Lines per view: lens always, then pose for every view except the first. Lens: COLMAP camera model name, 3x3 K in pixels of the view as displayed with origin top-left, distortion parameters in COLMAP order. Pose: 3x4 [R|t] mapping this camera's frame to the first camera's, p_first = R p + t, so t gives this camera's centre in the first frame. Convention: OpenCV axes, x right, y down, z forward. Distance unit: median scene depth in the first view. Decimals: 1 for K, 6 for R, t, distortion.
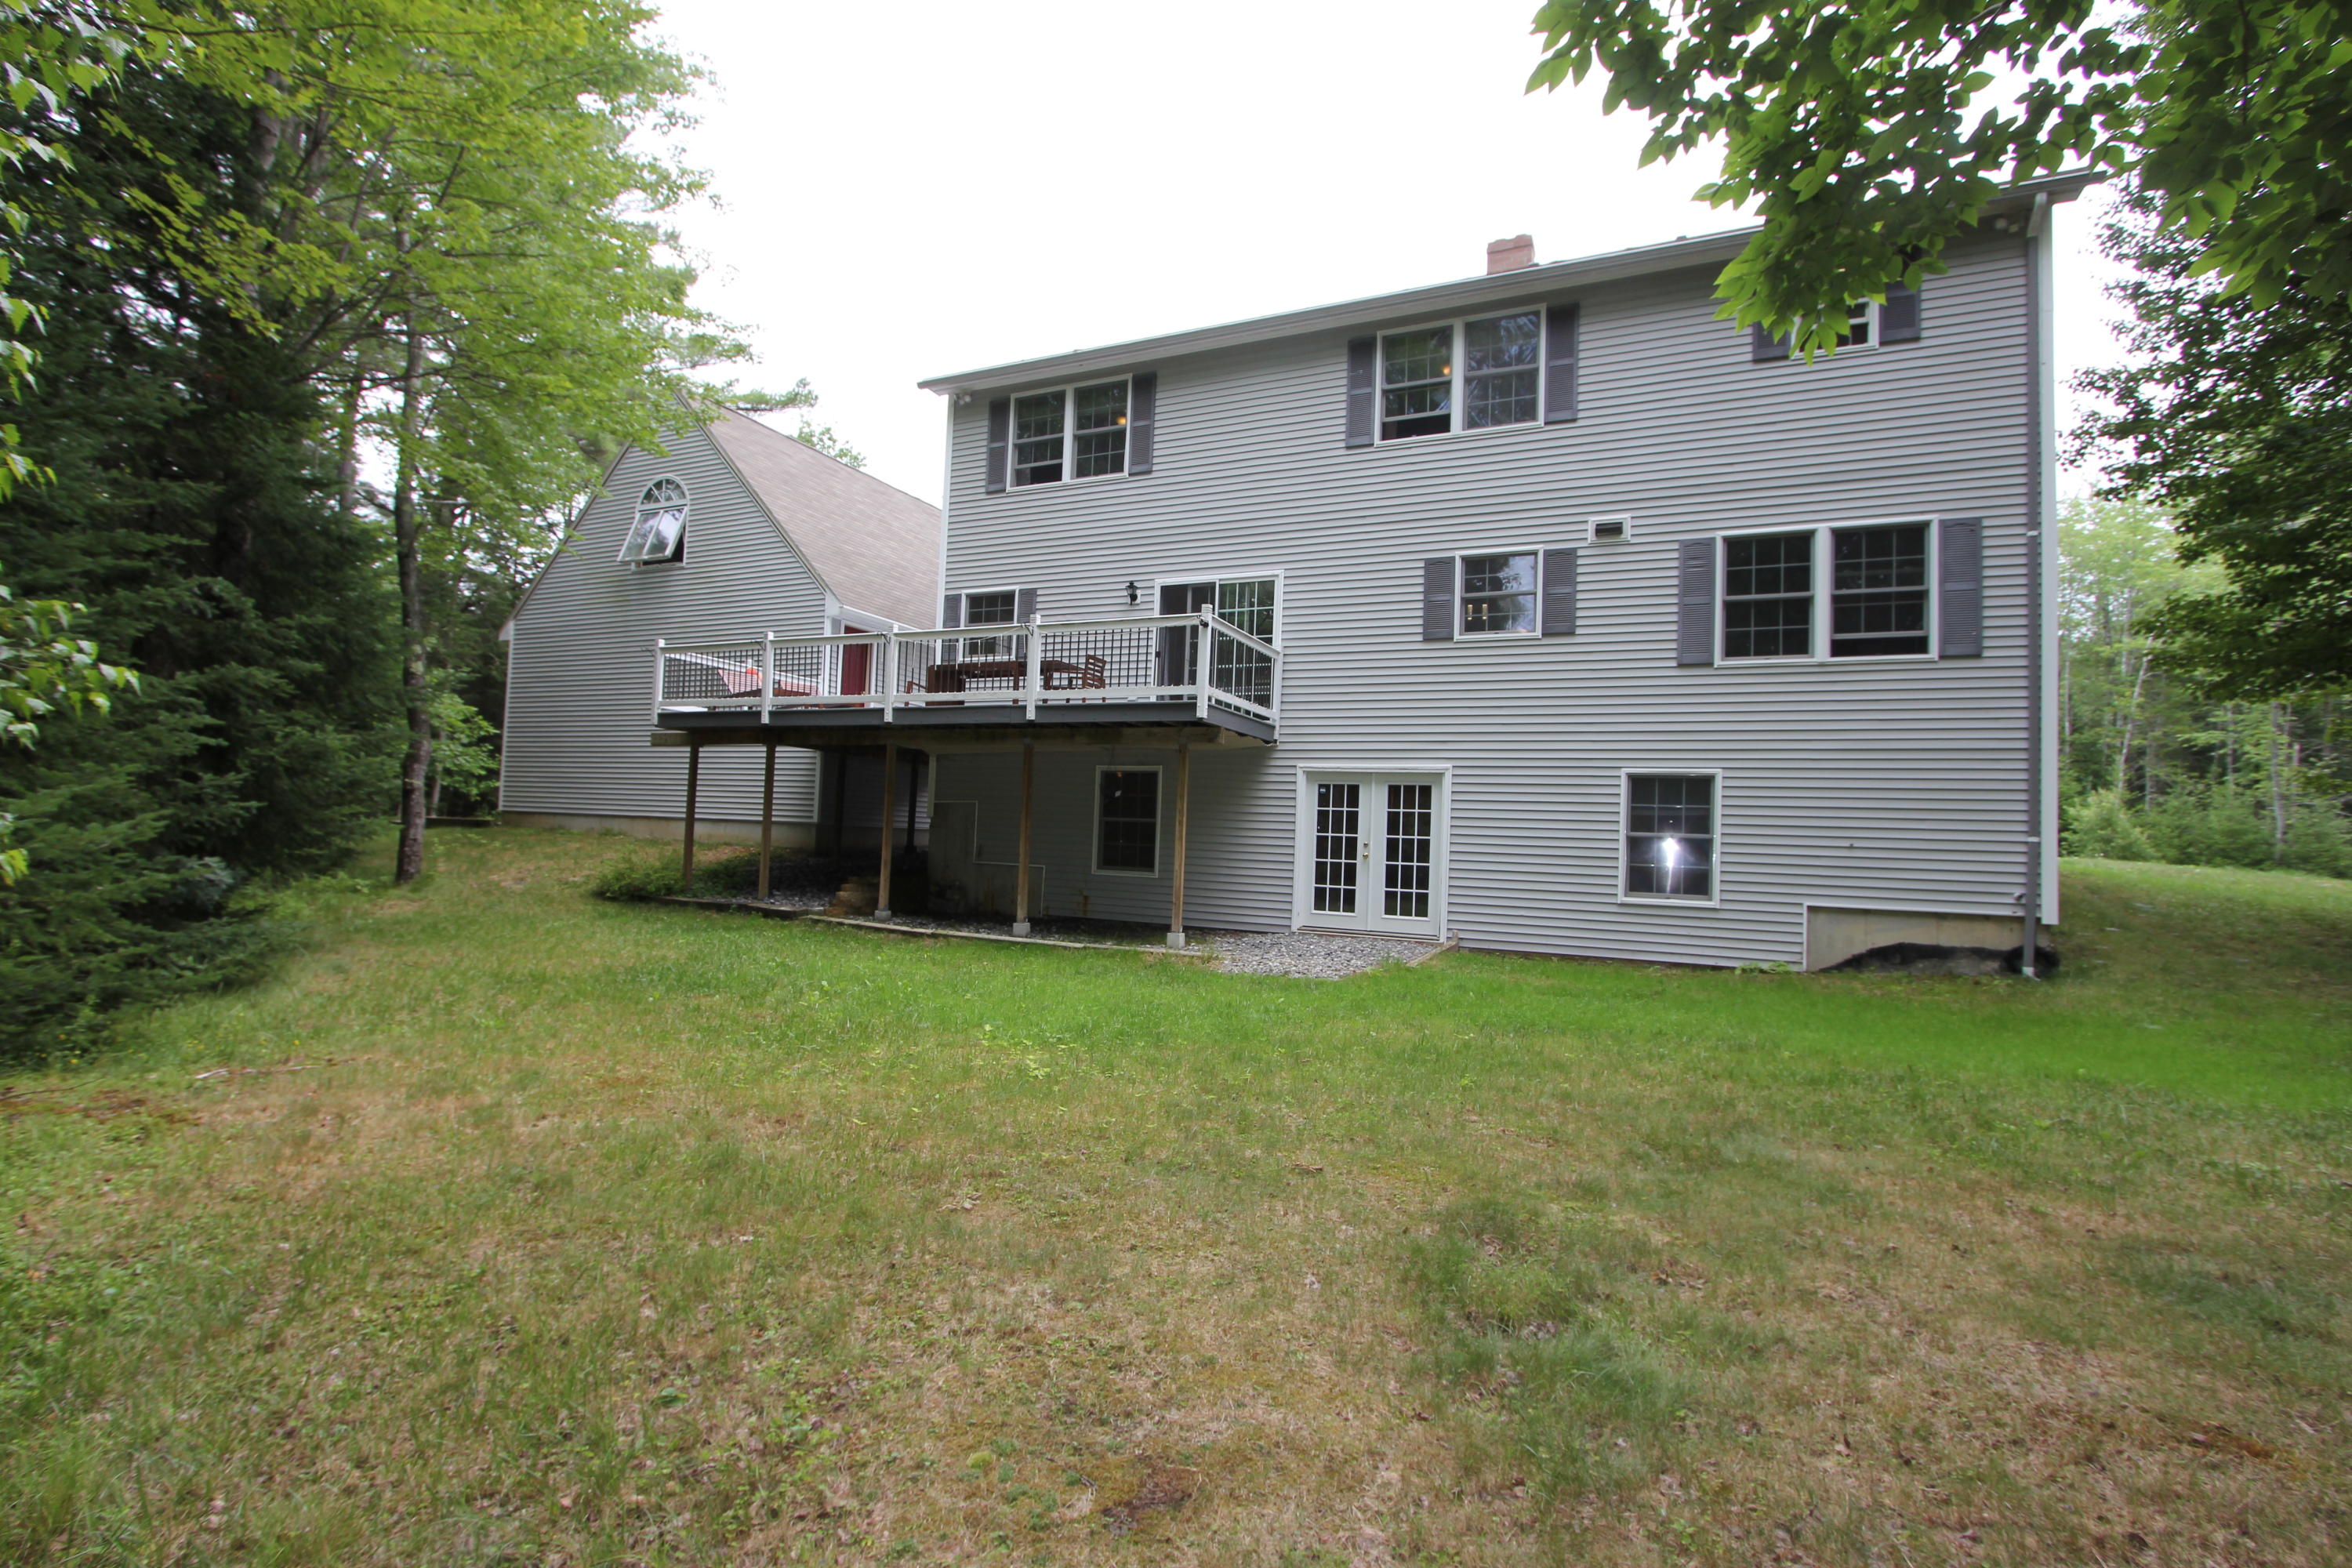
lens RADIAL K [[1098.9, 0, 1156.0], [0, 1098.9, 786.7], [0, 0, 1]] dist [-0.015432, 0.002879]
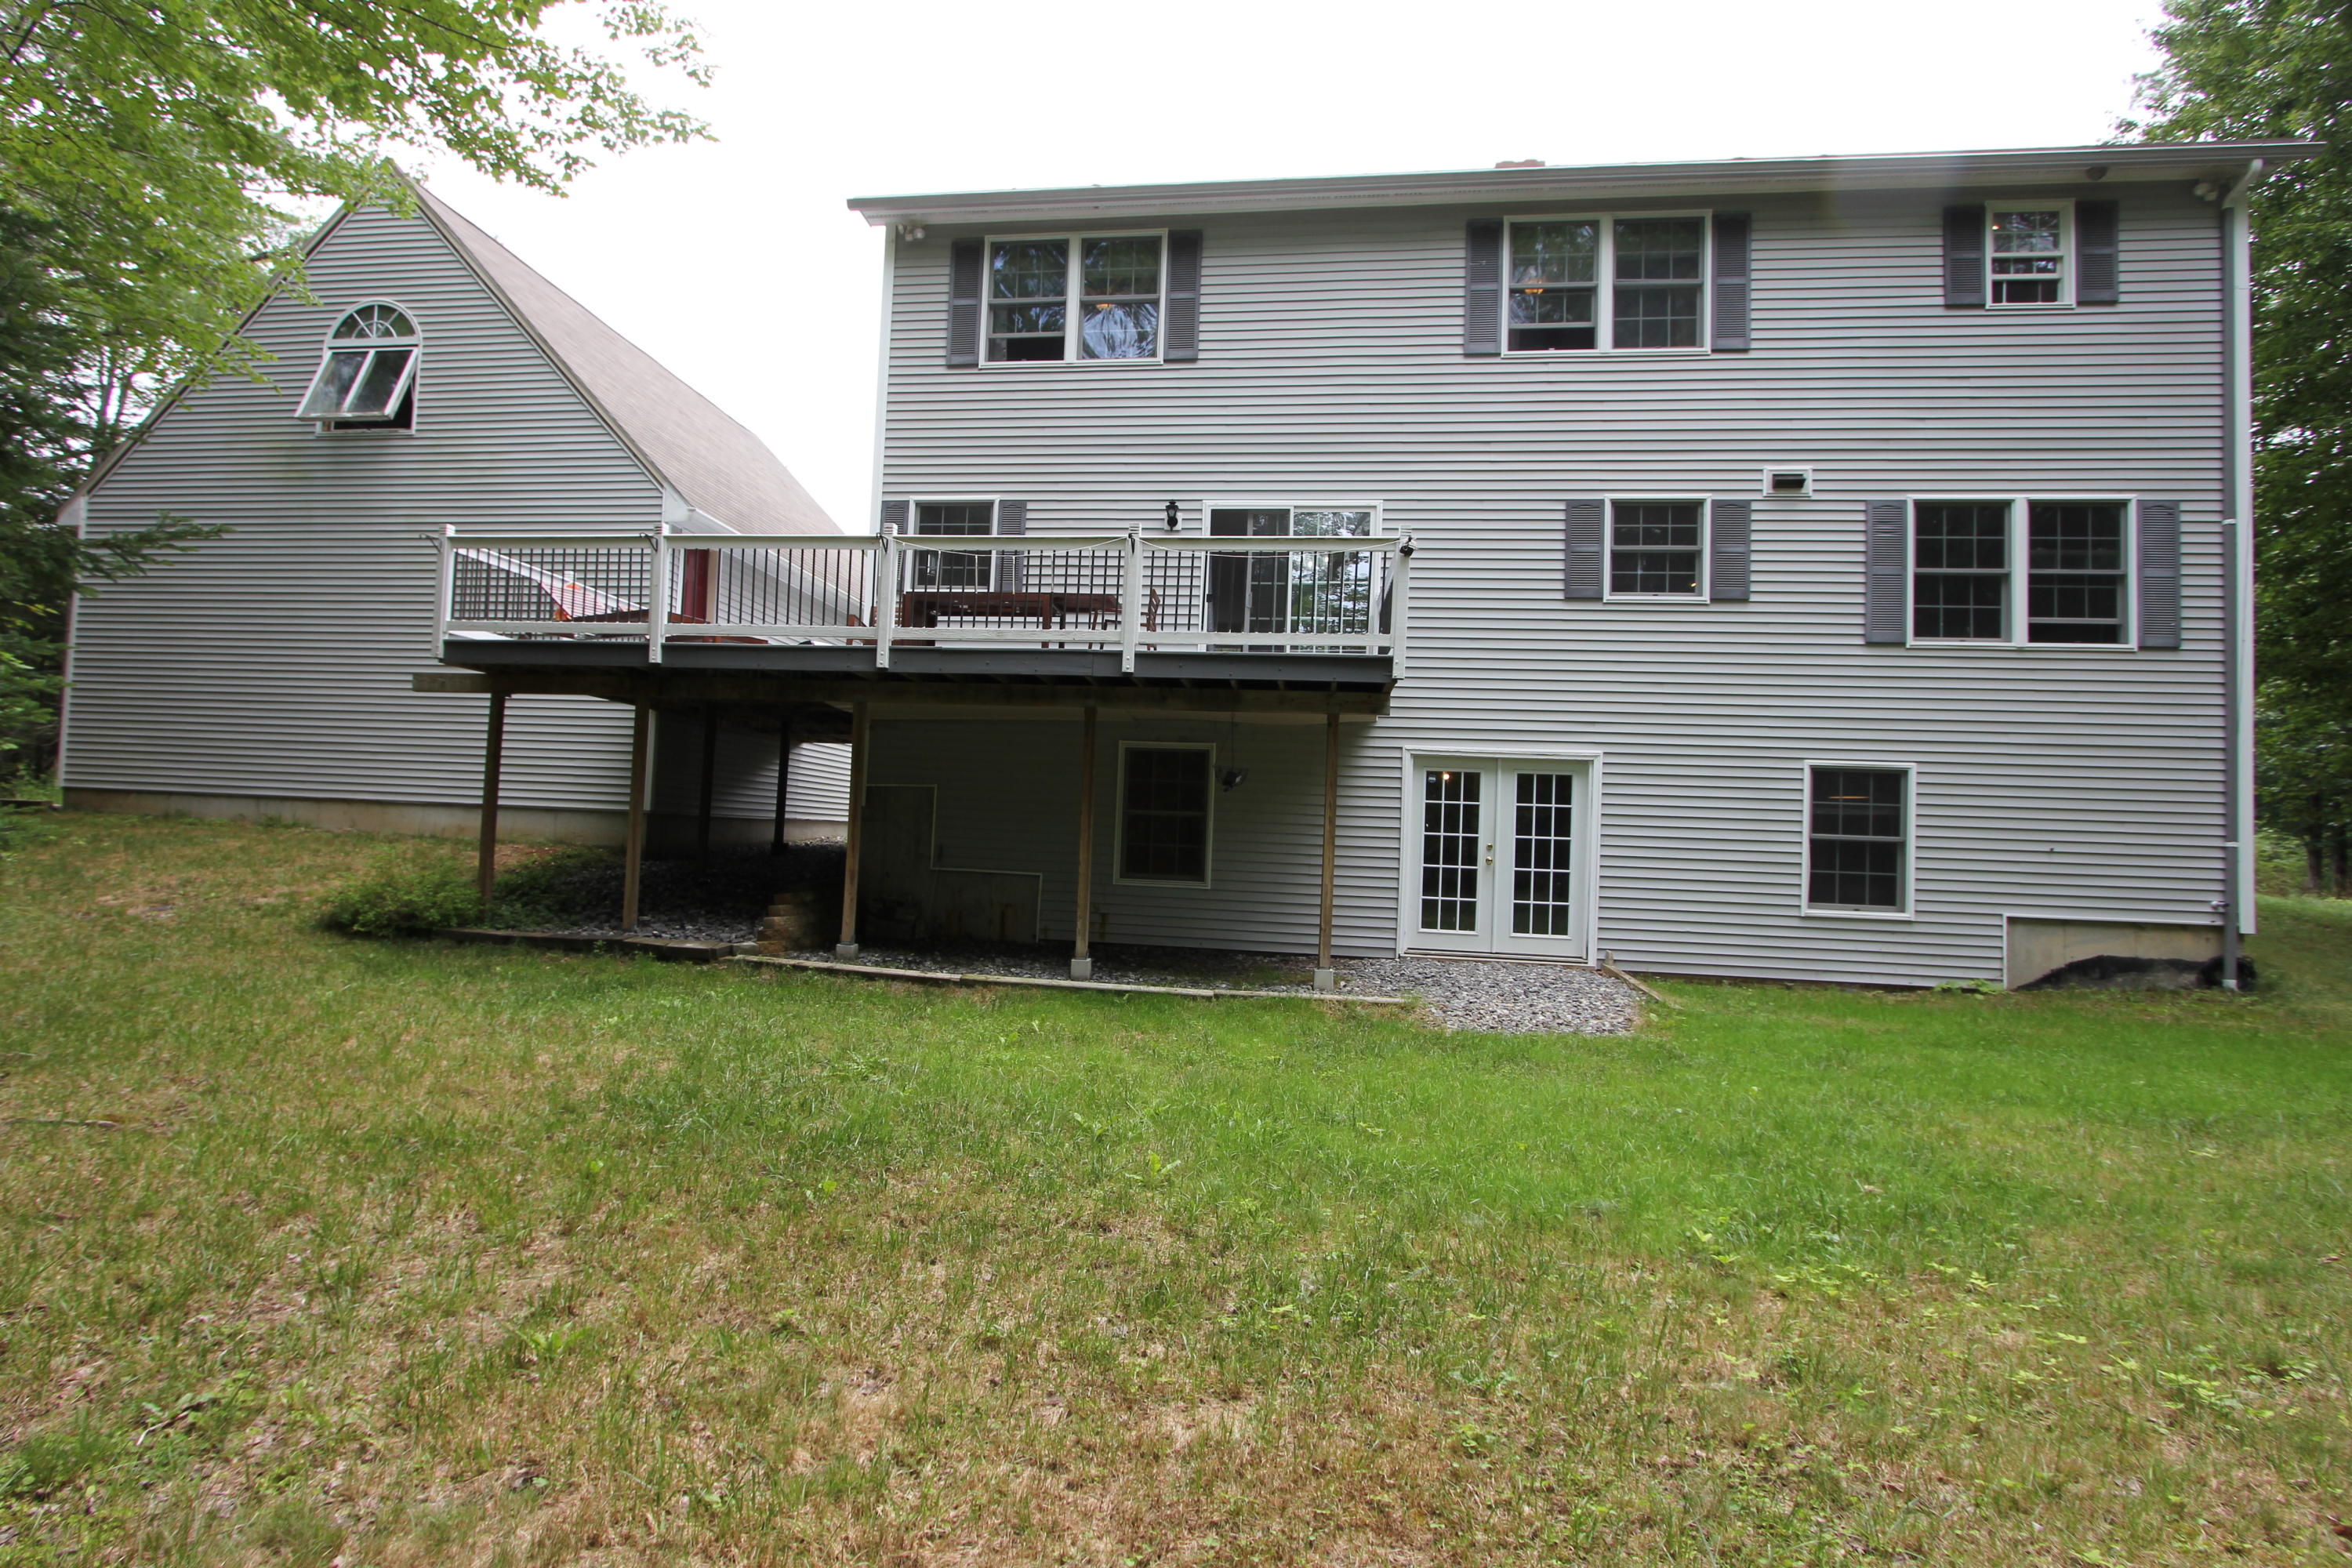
lens RADIAL K [[1098.9, 0, 1172.3], [0, 1098.9, 787.5], [0, 0, 1]] dist [-0.015432, 0.002879]
pose [[0.950703, 0.013329, 0.309815, -0.281499], [-0.018447, 0.999737, 0.013596, 0.002265], [-0.309553, -0.018641, 0.950700, 0.300164]]
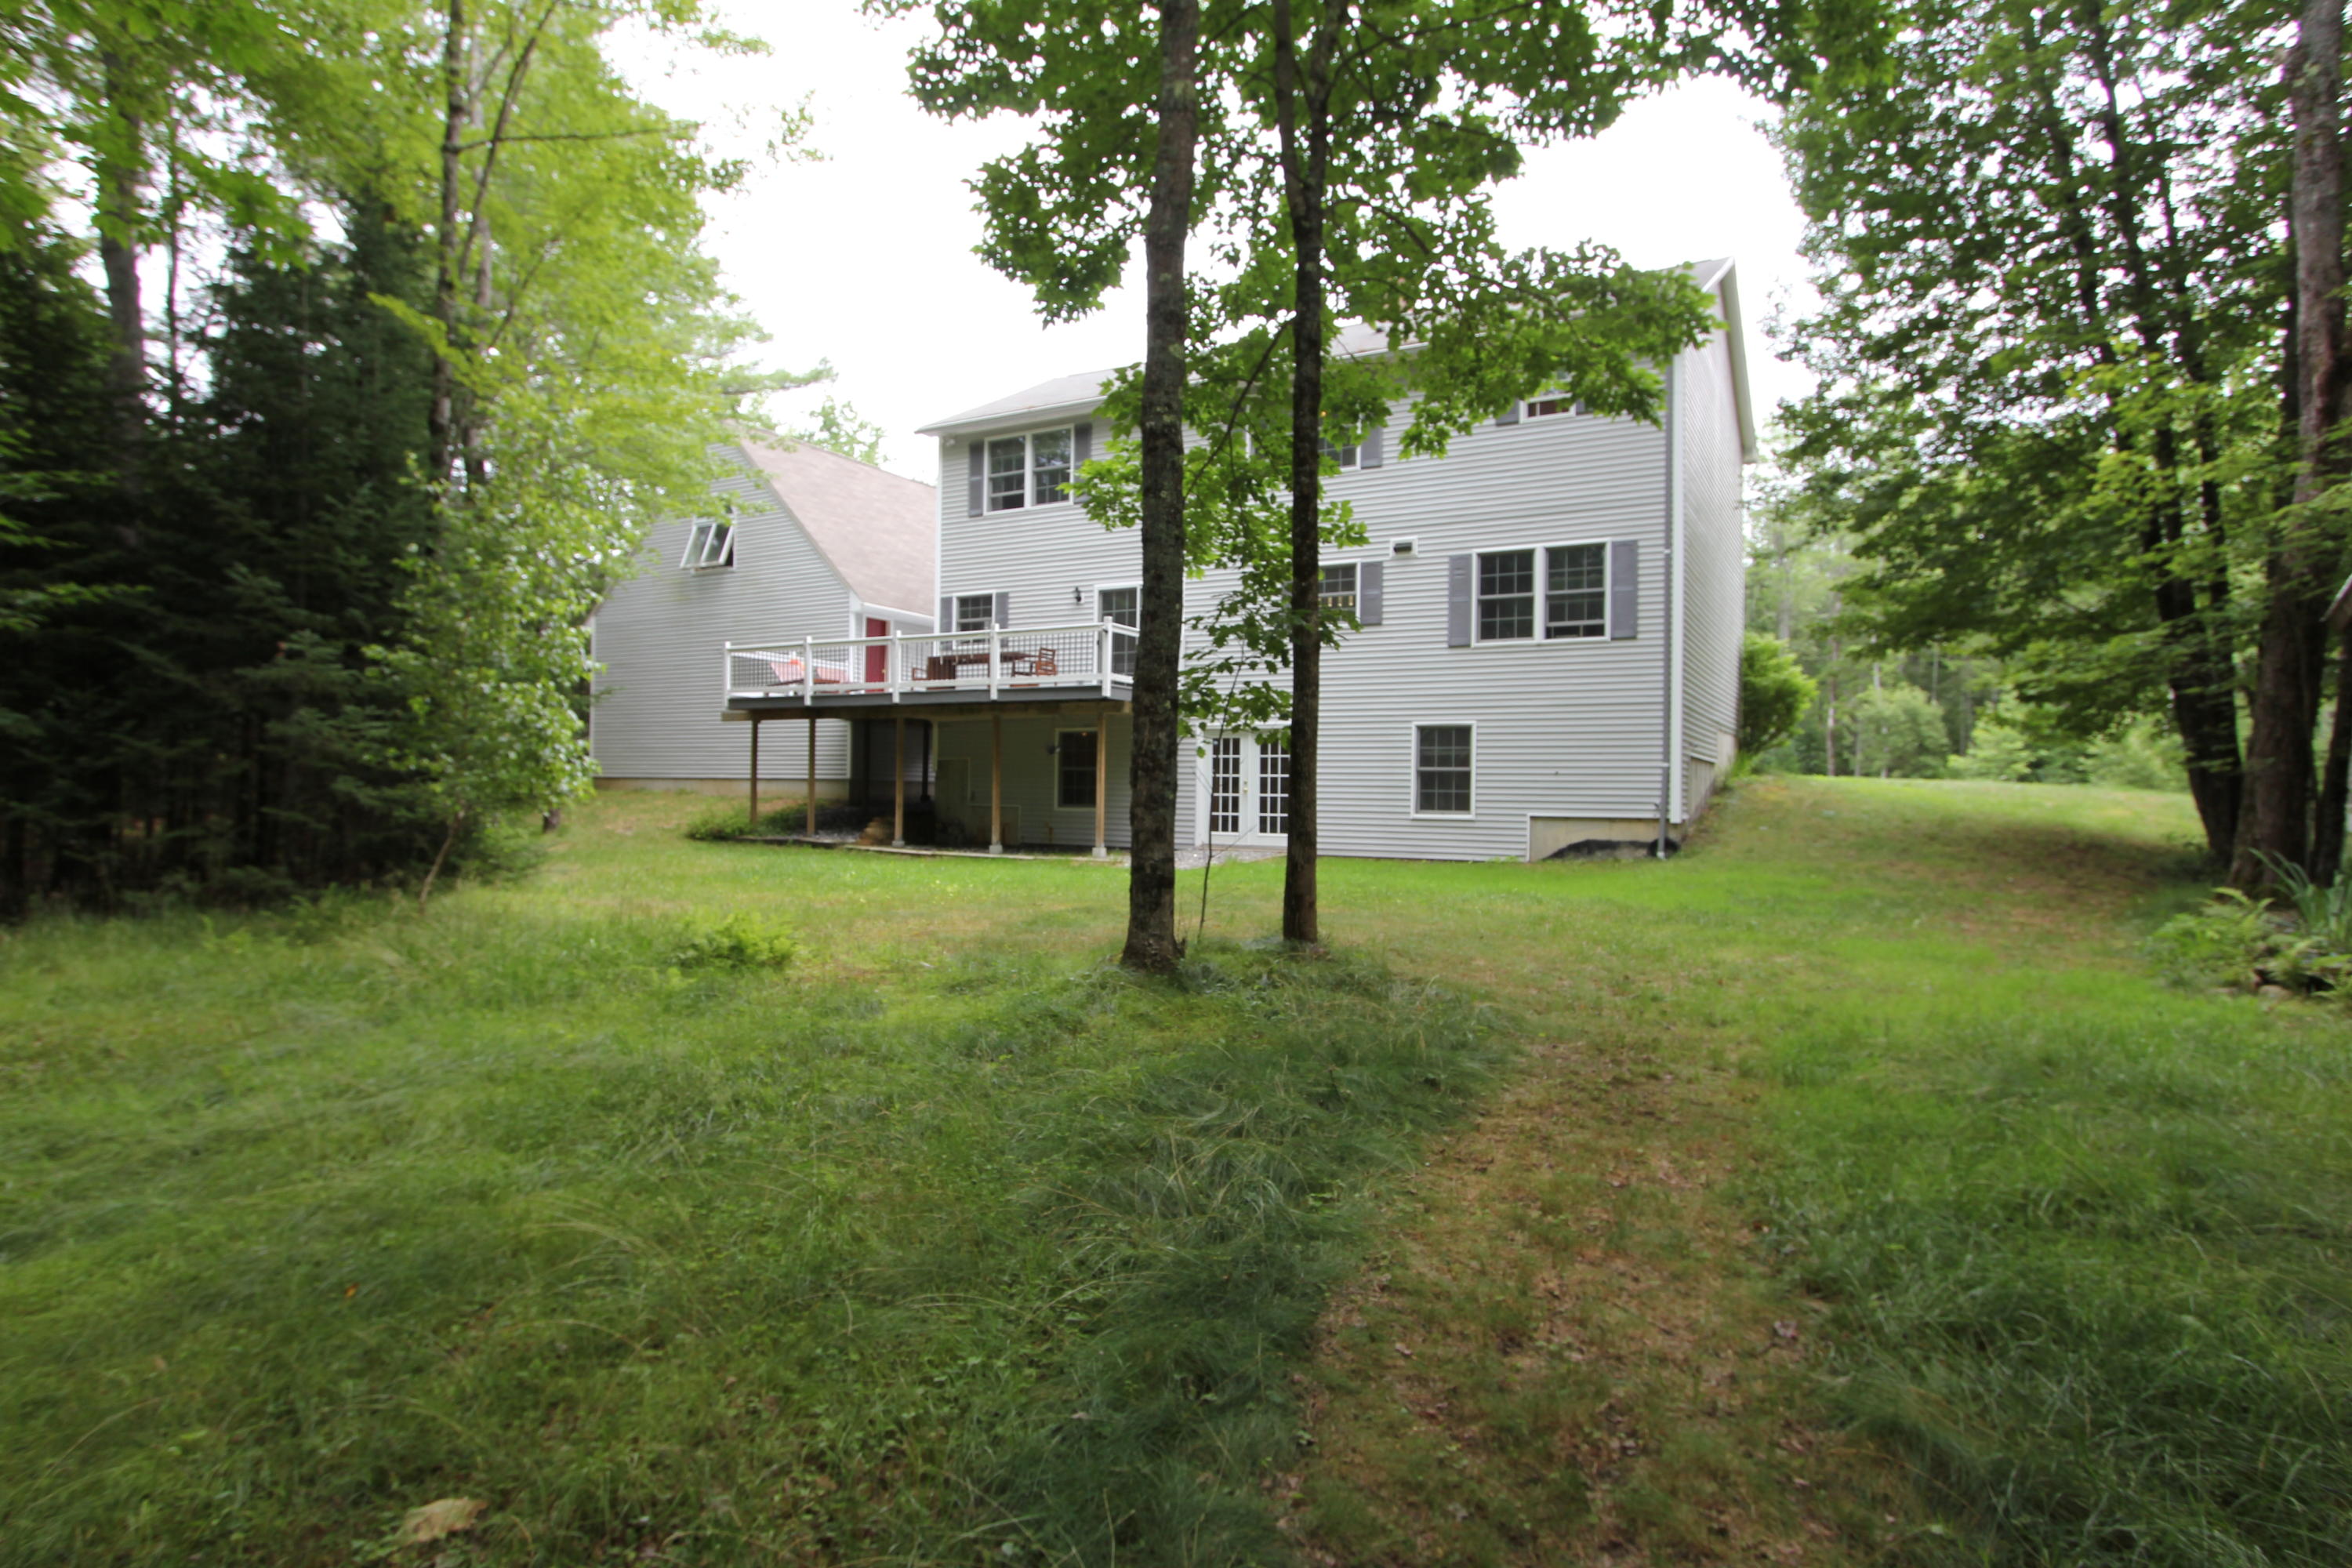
lens RADIAL K [[1275.1, 0, 1156.7], [0, 1275.1, 783.7], [0, 0, 1]] dist [-0.013390, 0.002301]
pose [[0.997090, -0.027671, -0.071031, 0.192124], [0.030505, 0.998769, 0.039126, -0.010274], [0.069861, -0.041179, 0.996706, -0.571804]]
